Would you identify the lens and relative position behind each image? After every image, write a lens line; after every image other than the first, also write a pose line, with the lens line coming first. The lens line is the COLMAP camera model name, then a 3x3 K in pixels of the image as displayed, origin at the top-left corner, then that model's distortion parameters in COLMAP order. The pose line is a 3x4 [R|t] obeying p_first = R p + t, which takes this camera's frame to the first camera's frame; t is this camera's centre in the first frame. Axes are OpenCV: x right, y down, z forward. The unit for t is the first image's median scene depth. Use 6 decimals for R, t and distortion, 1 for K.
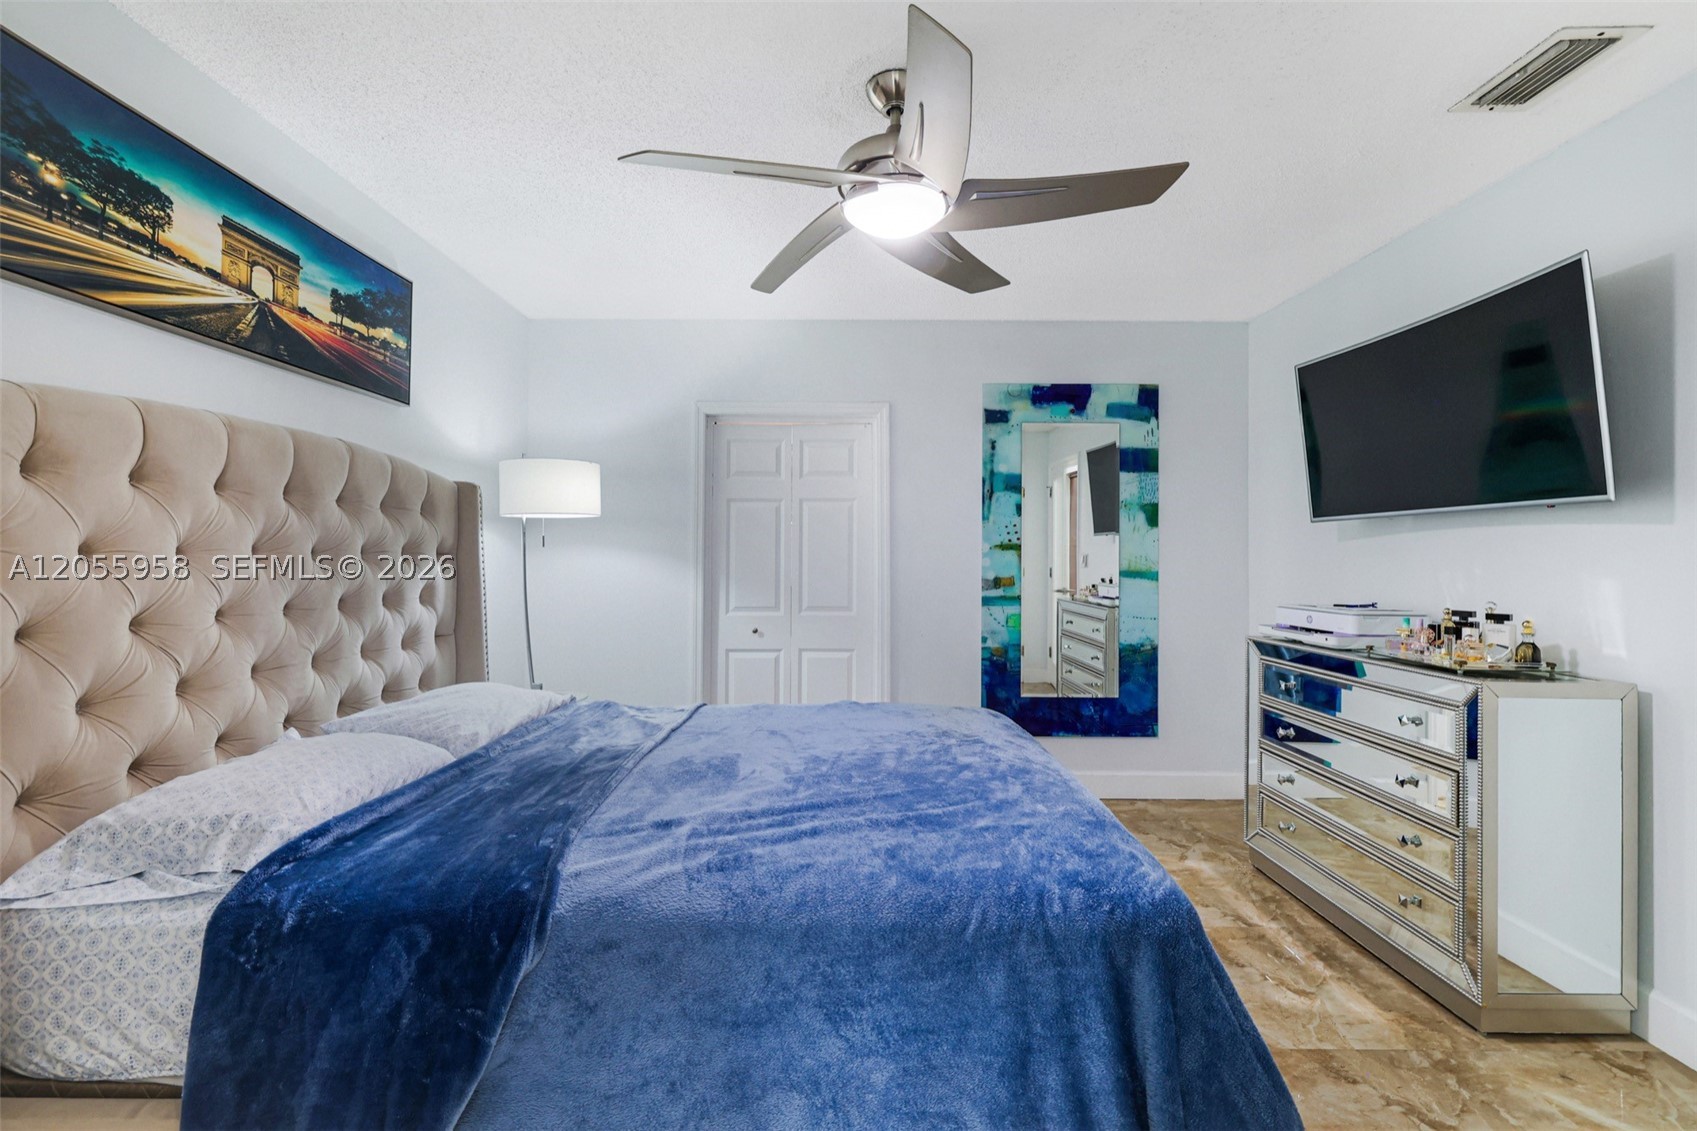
lens RADIAL K [[714.8, 0, 834.8], [0, 714.8, 554.0], [0, 0, 1]] dist [-0.000381, -0.000660]
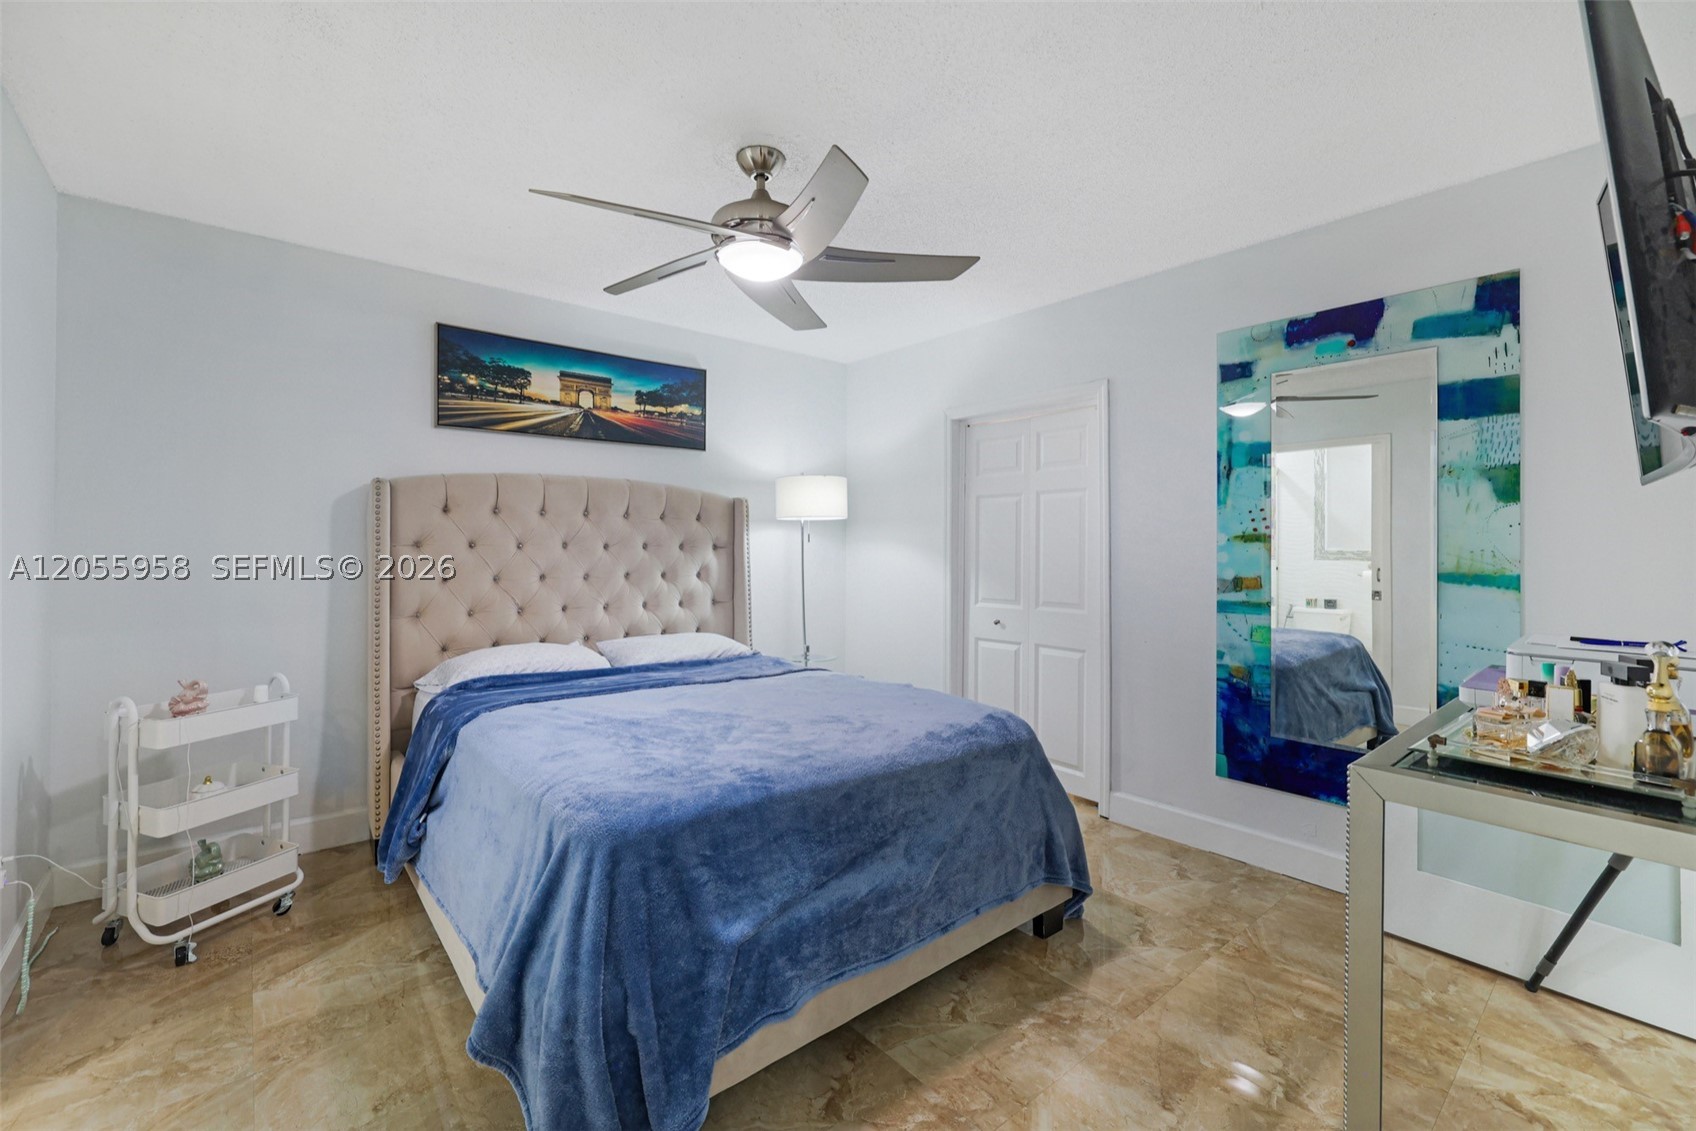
lens RADIAL K [[714.4, 0, 834.3], [0, 714.4, 554.0], [0, 0, 1]] dist [-0.000381, -0.000660]
pose [[0.643929, 0.005075, -0.765069, 0.543480], [-0.002317, 0.999986, 0.004683, 0.004674], [0.765082, -0.001242, 0.643932, 0.160044]]
